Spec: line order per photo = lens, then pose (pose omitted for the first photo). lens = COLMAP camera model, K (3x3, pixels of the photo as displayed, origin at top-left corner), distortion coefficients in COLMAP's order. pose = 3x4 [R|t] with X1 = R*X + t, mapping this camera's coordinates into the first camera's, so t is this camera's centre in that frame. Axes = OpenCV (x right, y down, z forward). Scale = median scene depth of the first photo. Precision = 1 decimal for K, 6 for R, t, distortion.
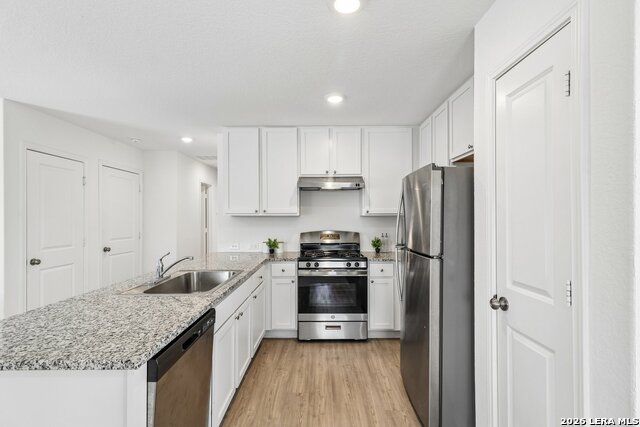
lens RADIAL K [[302.5, 0, 318.0], [0, 302.5, 217.7], [0, 0, 1]] dist [0.009761, 0.000705]
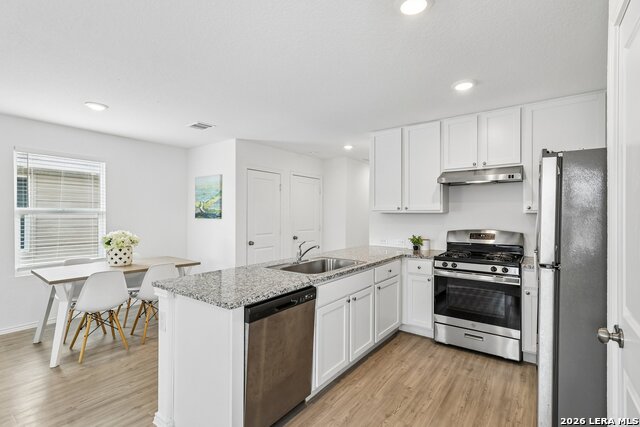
lens RADIAL K [[302.5, 0, 317.5], [0, 302.5, 214.4], [0, 0, 1]] dist [0.009761, 0.000705]
pose [[0.802344, 0.005012, -0.596840, 0.212231], [-0.003594, 0.999987, 0.003566, -0.003791], [0.596850, -0.000716, 0.802352, -0.002394]]
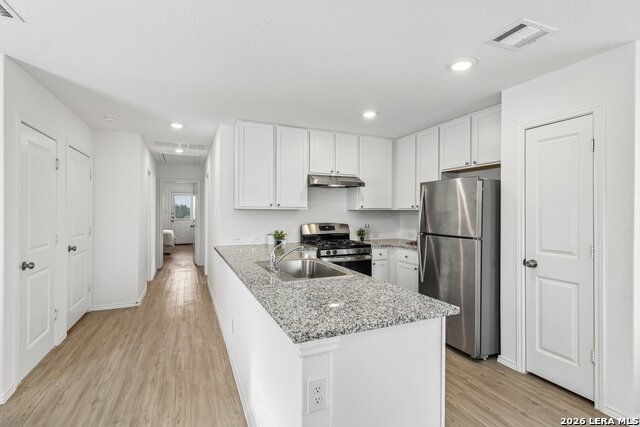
lens RADIAL K [[302.5, 0, 317.1], [0, 302.5, 210.1], [0, 0, 1]] dist [0.009761, 0.000705]
pose [[0.910346, 0.007723, 0.413777, -0.537981], [-0.006661, 0.999970, -0.004010, 0.000075], [-0.413795, 0.000894, 0.910370, -0.020420]]
